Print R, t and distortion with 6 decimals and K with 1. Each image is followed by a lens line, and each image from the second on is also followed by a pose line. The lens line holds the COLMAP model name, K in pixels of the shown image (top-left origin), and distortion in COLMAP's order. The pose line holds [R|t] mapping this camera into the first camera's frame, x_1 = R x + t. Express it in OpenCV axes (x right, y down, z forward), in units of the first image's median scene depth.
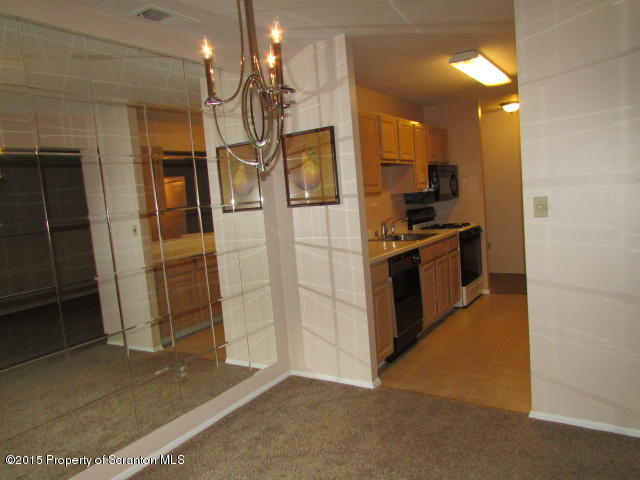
lens RADIAL K [[455.4, 0, 320.8], [0, 455.4, 239.5], [0, 0, 1]] dist [-0.014324, 0.002591]
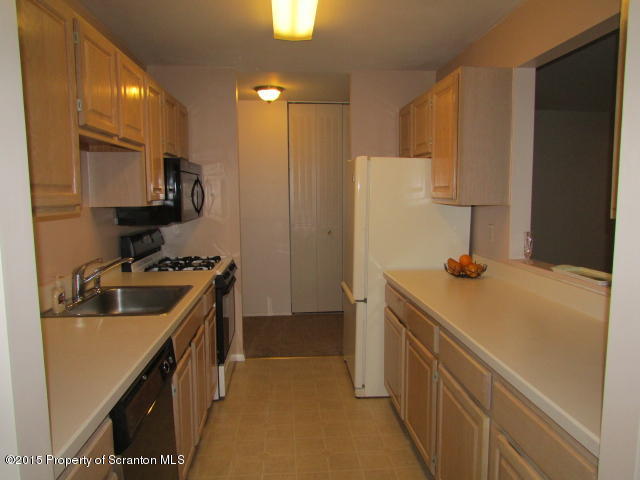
lens RADIAL K [[455.4, 0, 319.5], [0, 455.4, 237.1], [0, 0, 1]] dist [-0.014324, 0.002591]
pose [[0.784309, 0.012672, 0.620241, 0.038150], [0.002842, 0.999707, -0.024019, -0.049660], [-0.620364, 0.020601, 0.784044, 0.421132]]
